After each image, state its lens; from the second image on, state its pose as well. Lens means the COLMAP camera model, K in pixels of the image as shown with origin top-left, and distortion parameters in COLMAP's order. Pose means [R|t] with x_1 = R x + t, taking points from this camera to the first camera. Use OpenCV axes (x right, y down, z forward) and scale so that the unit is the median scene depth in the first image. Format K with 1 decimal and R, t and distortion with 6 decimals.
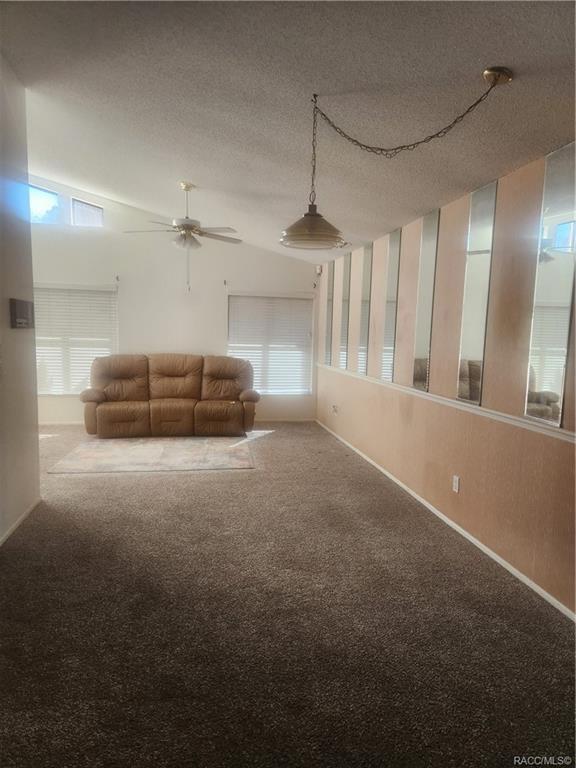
lens RADIAL K [[521.2, 0, 288.0], [0, 521.2, 384.0], [0, 0, 1]] dist [-0.003658, -0.003525]
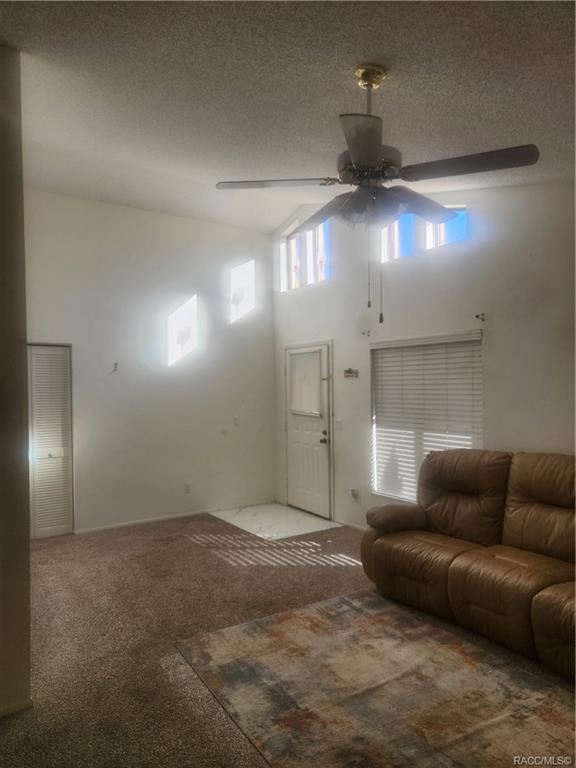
lens RADIAL K [[521.2, 0, 288.0], [0, 521.2, 384.0], [0, 0, 1]] dist [-0.003658, -0.003525]
pose [[0.421294, -0.029550, -0.906443, 0.140680], [-0.088916, 0.993308, -0.073708, -0.087839], [0.902555, 0.111650, 0.415847, 0.748225]]
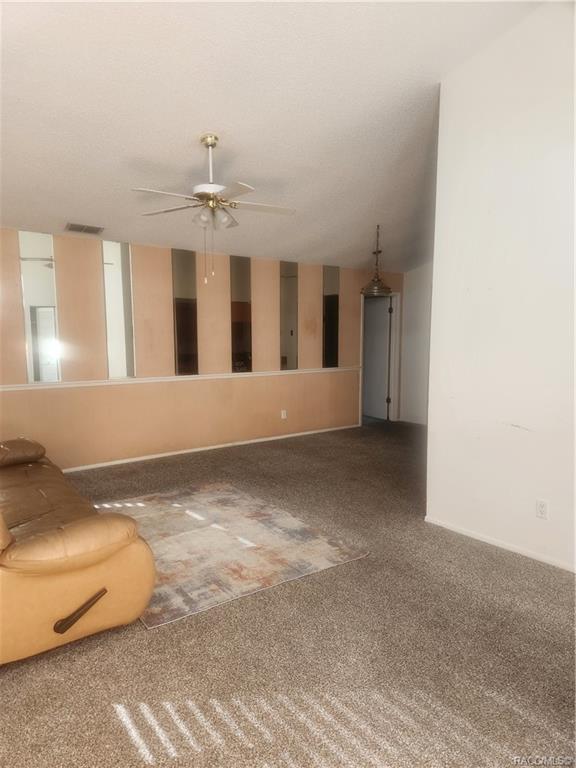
lens RADIAL K [[521.2, 0, 288.0], [0, 521.2, 384.0], [0, 0, 1]] dist [-0.003658, -0.003525]
pose [[-0.480366, -0.097944, 0.871582, -0.864427], [0.093581, 0.982349, 0.161968, -0.141849], [-0.872061, 0.159367, -0.462722, 1.222428]]
